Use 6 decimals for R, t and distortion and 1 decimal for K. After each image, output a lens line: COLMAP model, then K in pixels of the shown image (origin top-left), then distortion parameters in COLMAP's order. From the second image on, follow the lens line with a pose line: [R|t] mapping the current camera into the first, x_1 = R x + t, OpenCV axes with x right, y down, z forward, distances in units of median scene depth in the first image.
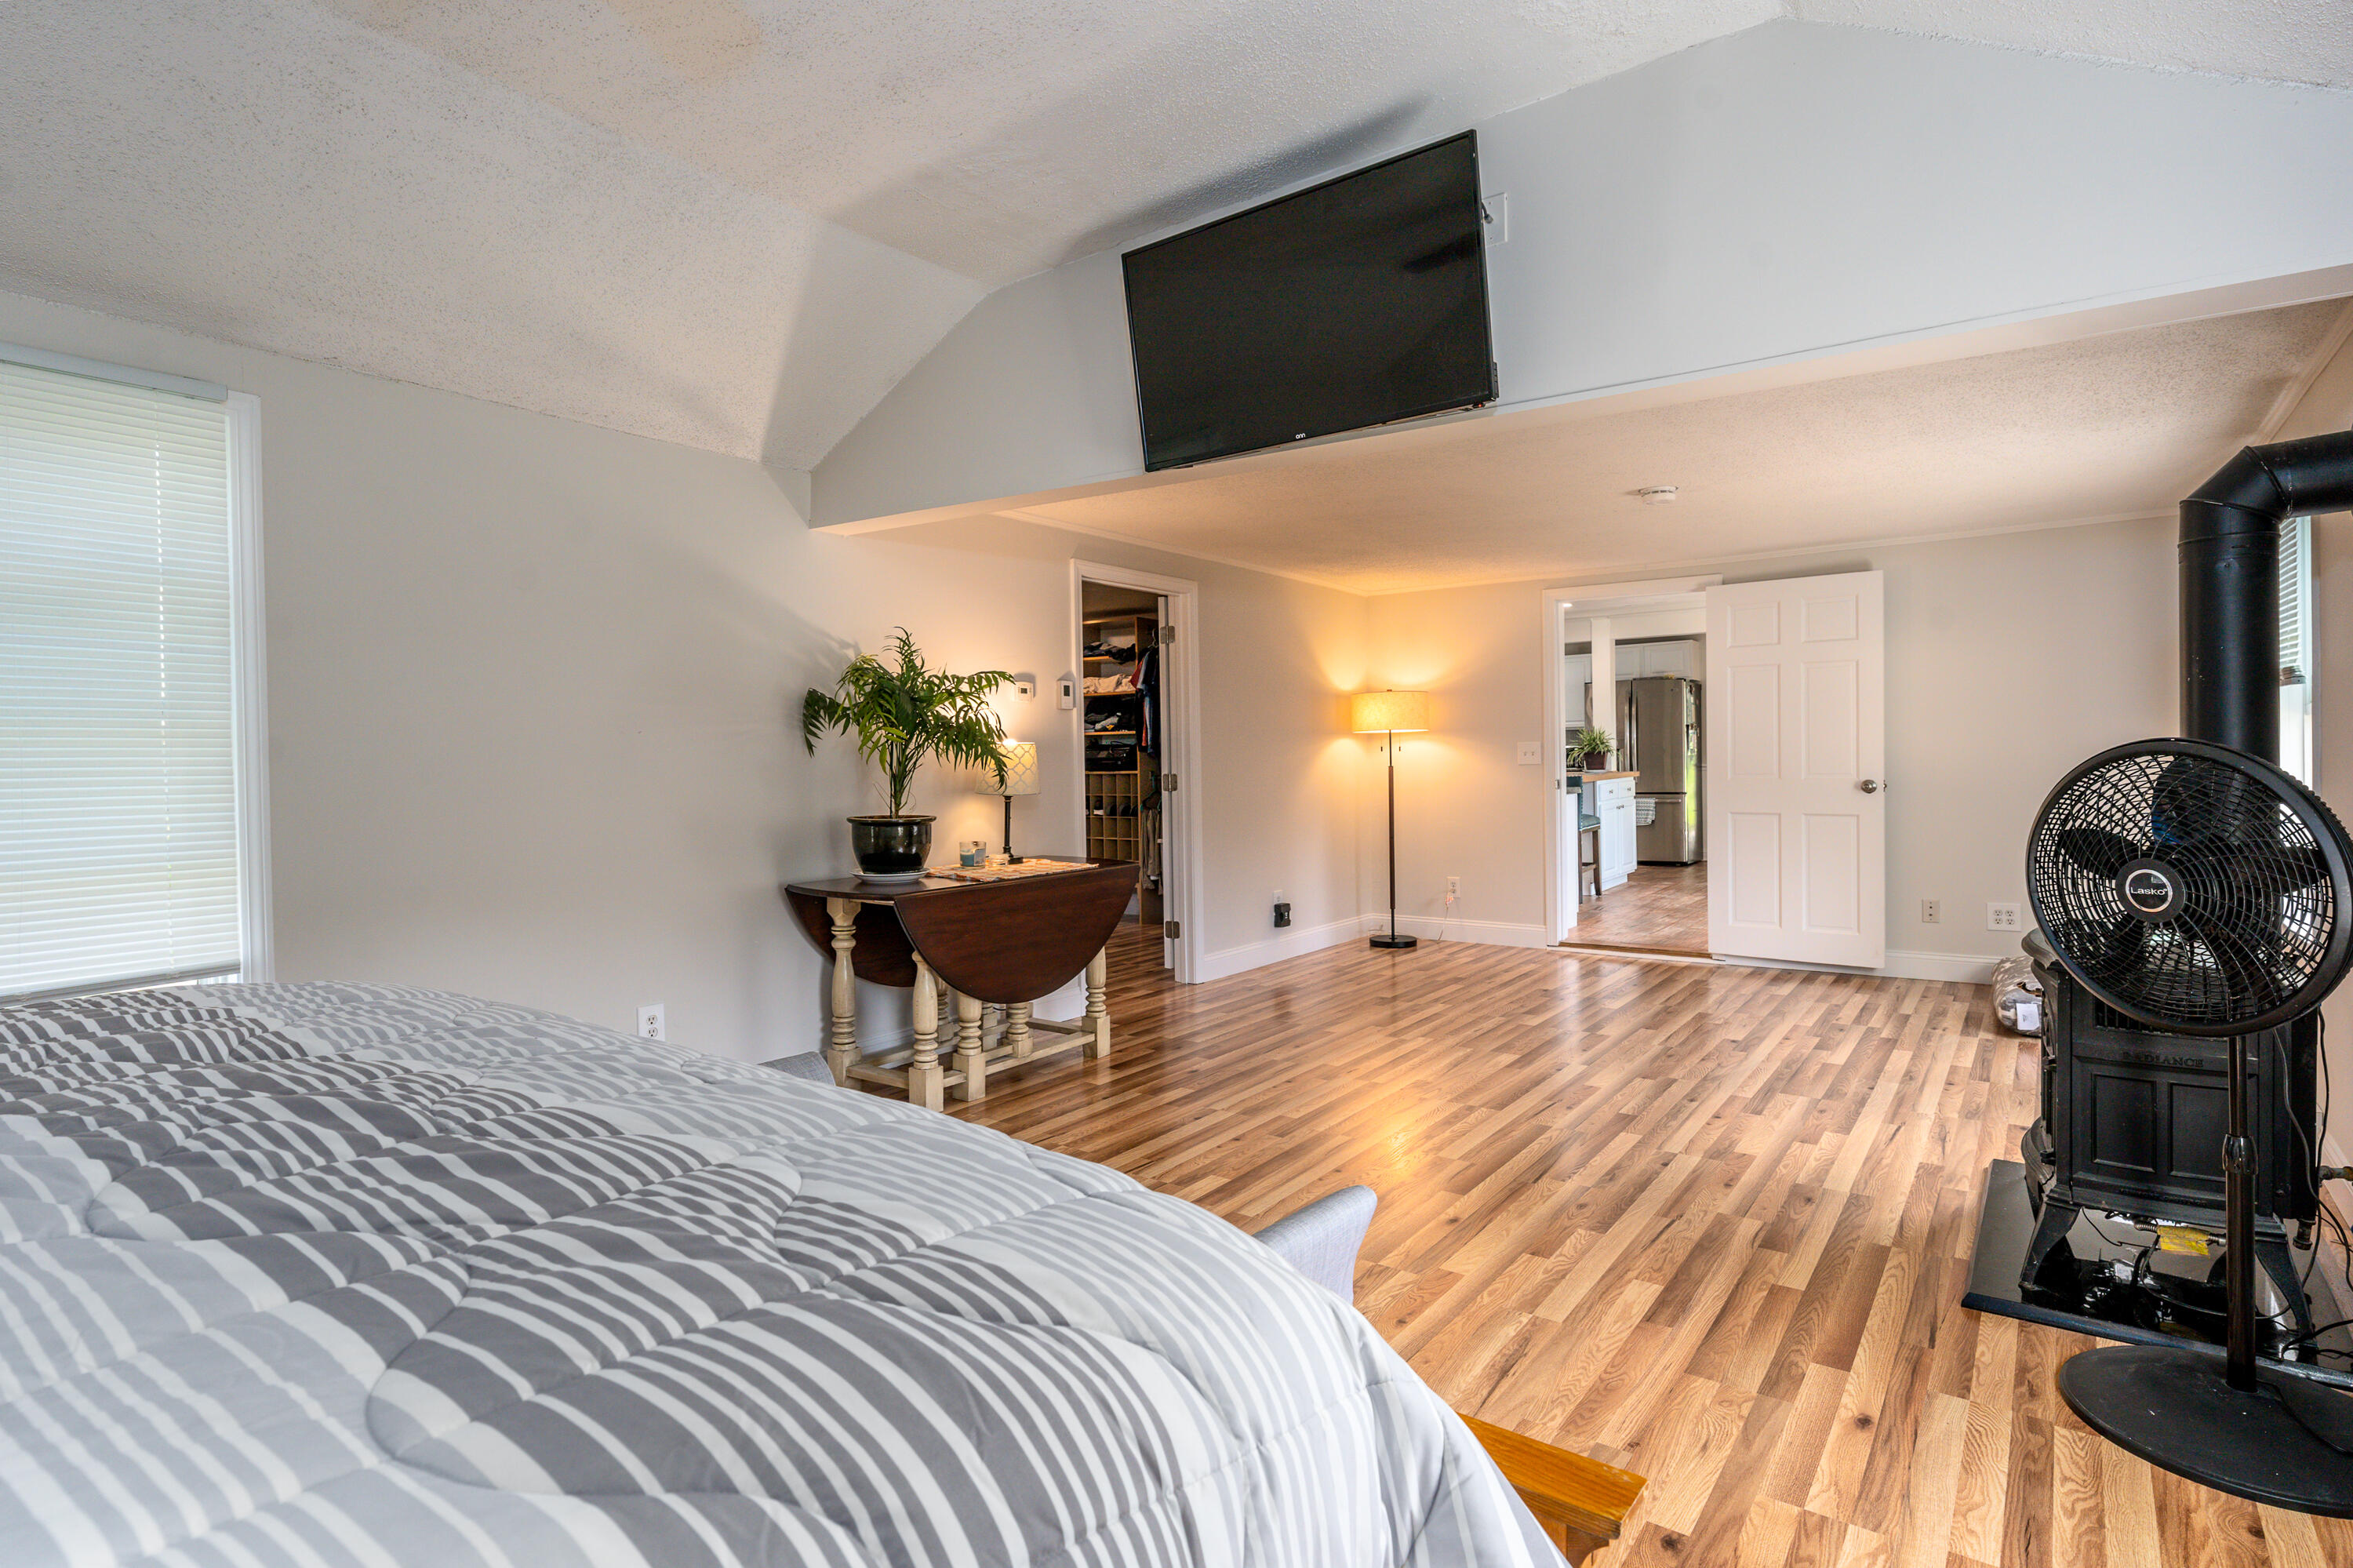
lens RADIAL K [[1261.7, 0, 1082.4], [0, 1261.7, 766.2], [0, 0, 1]] dist [0.017279, -0.003448]
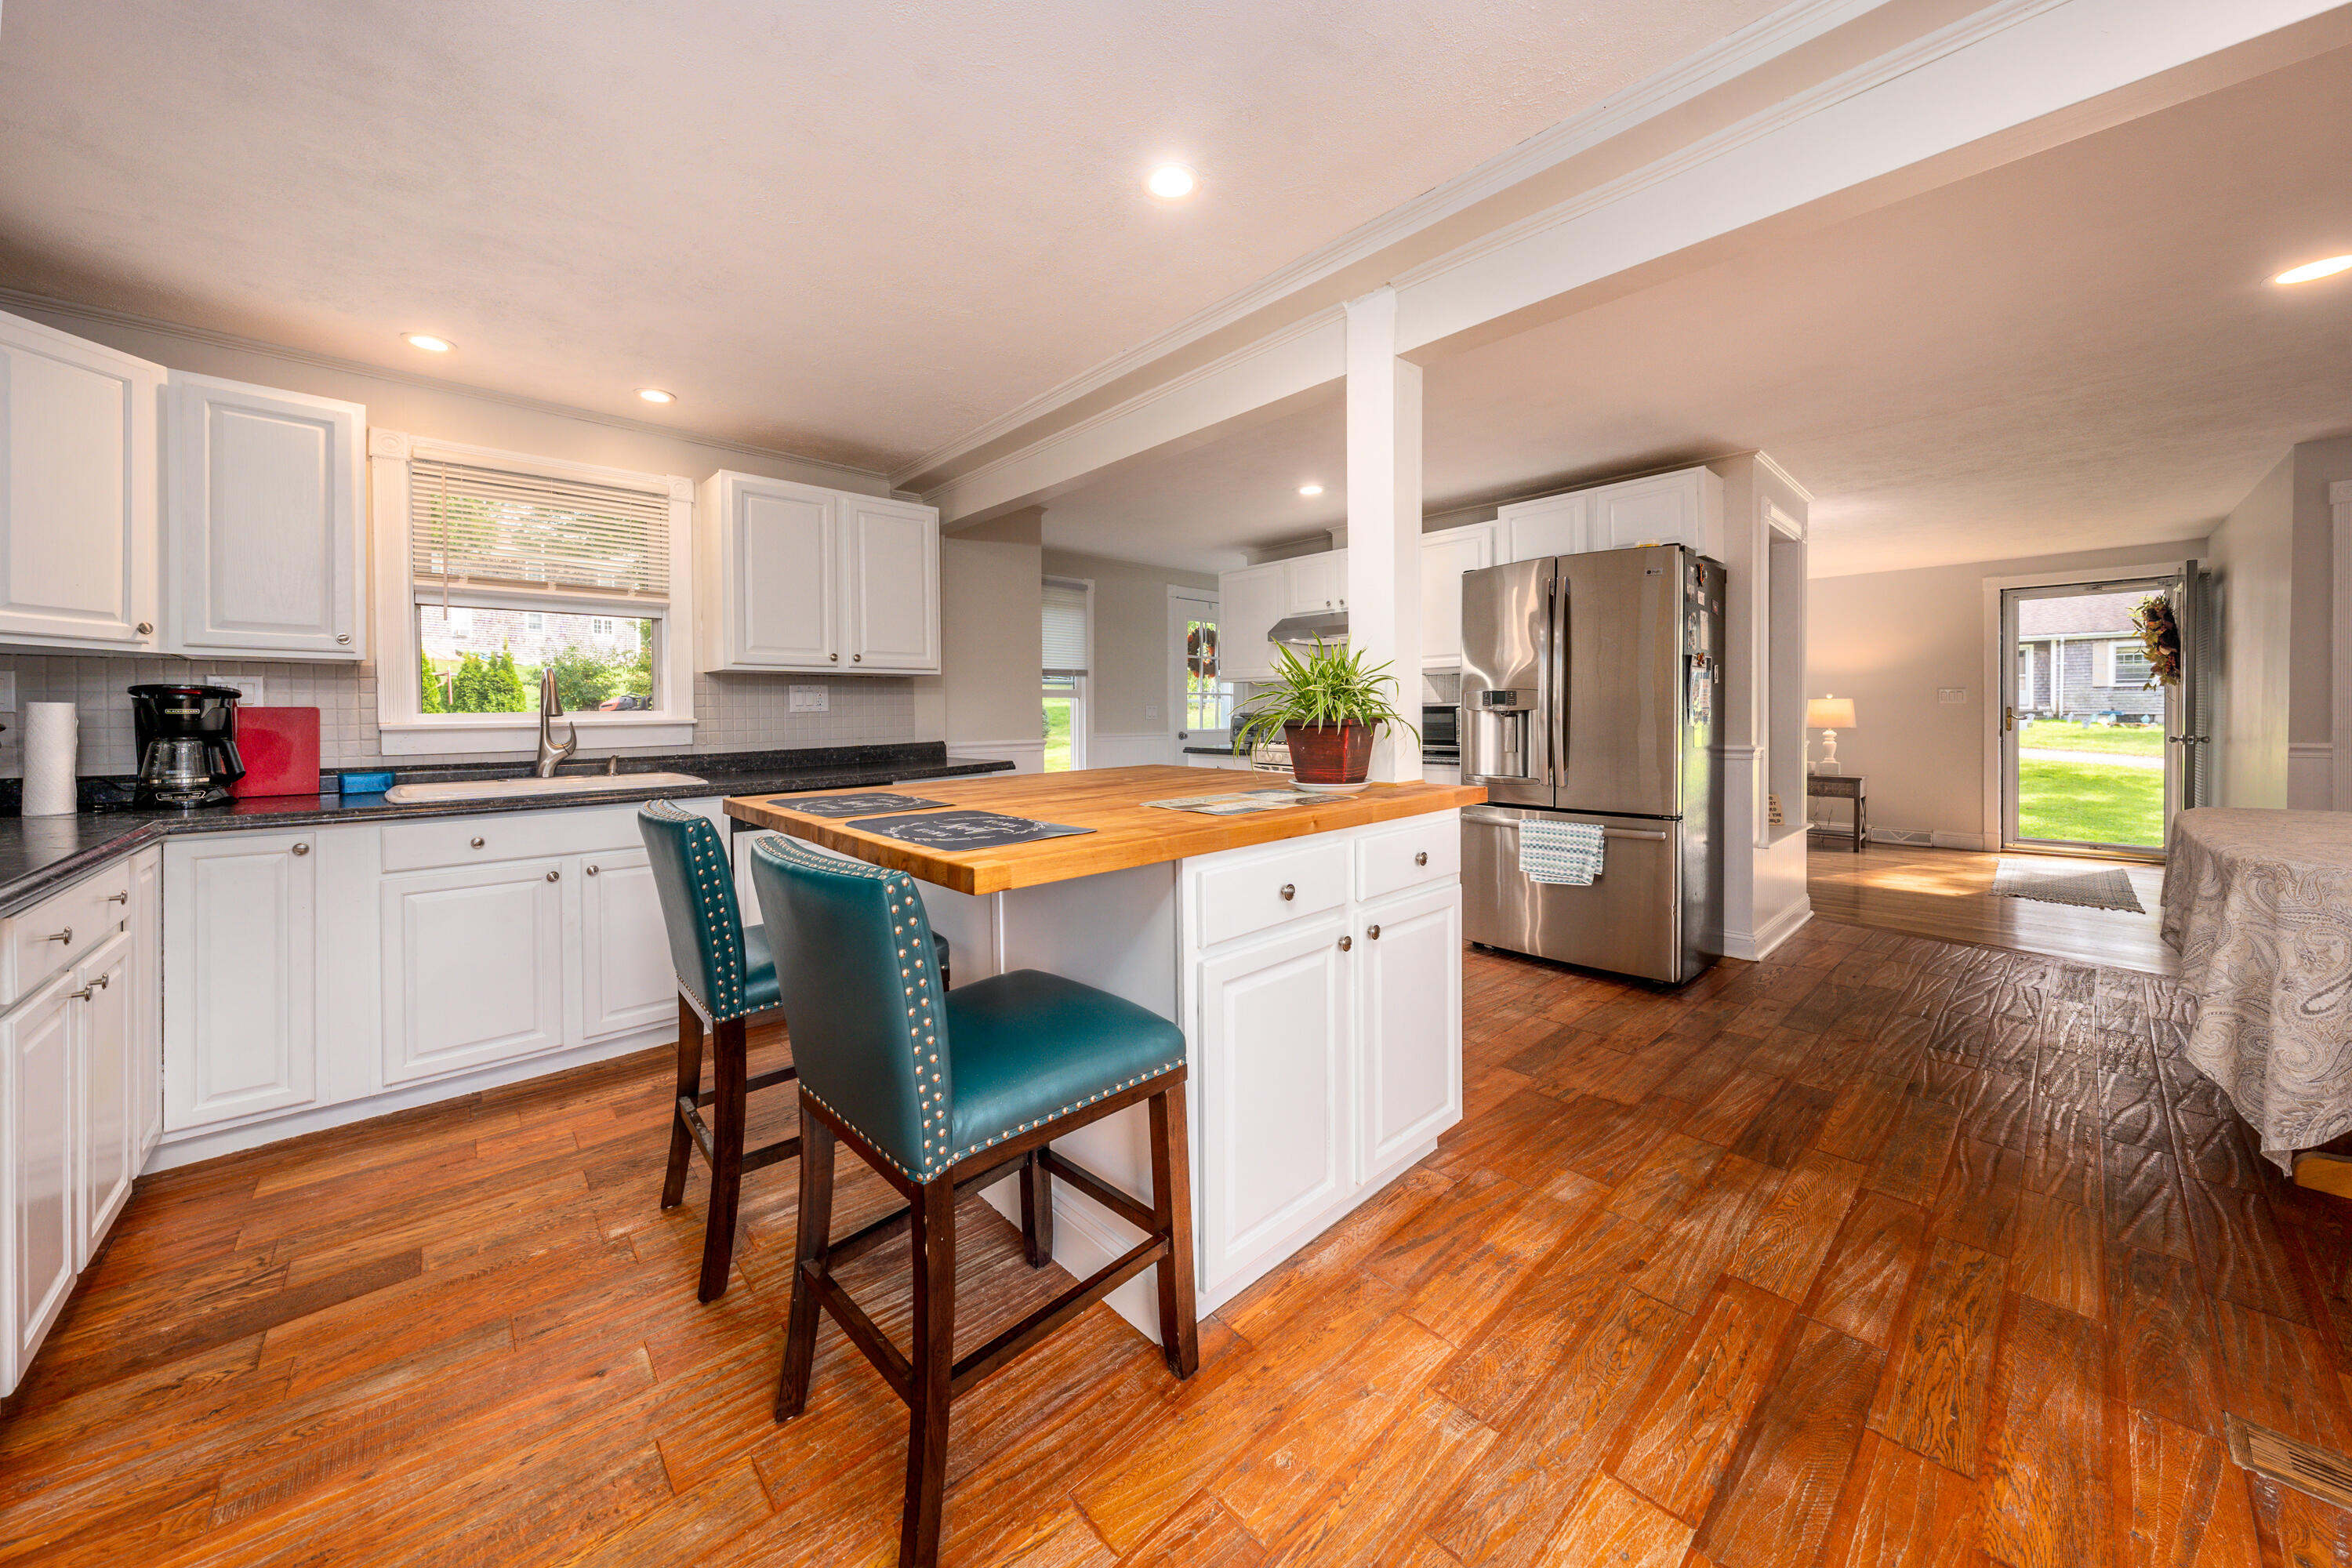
lens RADIAL K [[818.3, 0, 1194.6], [0, 818.3, 720.7], [0, 0, 1]] dist [-0.001613, -0.000010]
pose [[0.989218, 0.011831, -0.145970, 1.268047], [-0.011065, 0.999920, 0.006057, -0.039161], [0.146030, -0.004377, 0.989270, 2.511807]]
